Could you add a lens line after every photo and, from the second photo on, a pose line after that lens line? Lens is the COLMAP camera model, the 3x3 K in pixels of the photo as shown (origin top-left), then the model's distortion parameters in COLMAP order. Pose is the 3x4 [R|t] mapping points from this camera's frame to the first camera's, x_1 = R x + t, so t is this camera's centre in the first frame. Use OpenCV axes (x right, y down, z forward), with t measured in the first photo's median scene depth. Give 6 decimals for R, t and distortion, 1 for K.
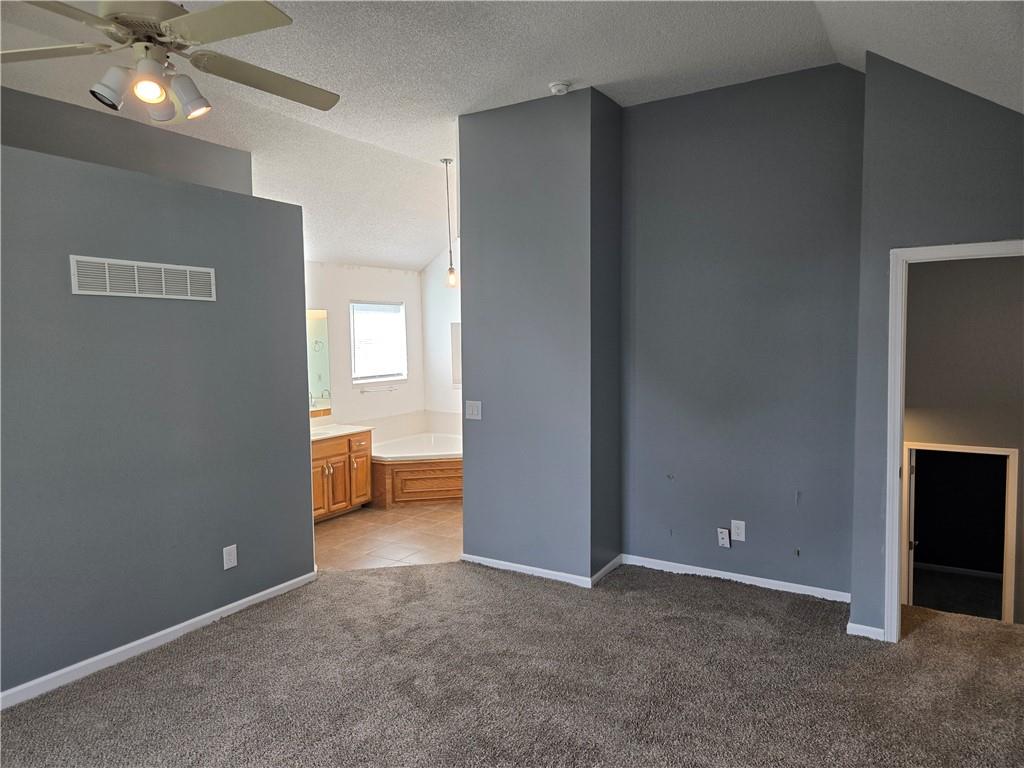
lens RADIAL K [[686.8, 0, 507.9], [0, 686.8, 381.1], [0, 0, 1]] dist [0.075716, -0.065180]
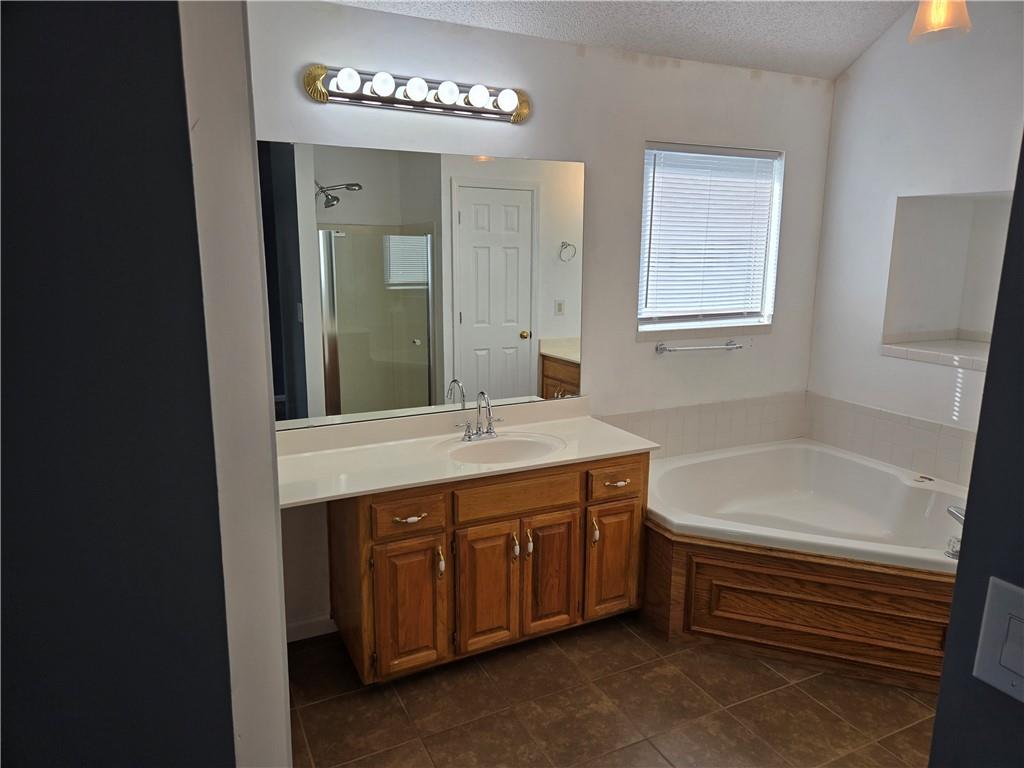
lens RADIAL K [[686.8, 0, 507.9], [0, 686.8, 381.1], [0, 0, 1]] dist [0.075716, -0.065180]
pose [[0.848715, 0.128443, -0.513016, -0.061985], [-0.062412, 0.987606, 0.144013, -0.026720], [0.525155, -0.090207, 0.846212, 0.608398]]
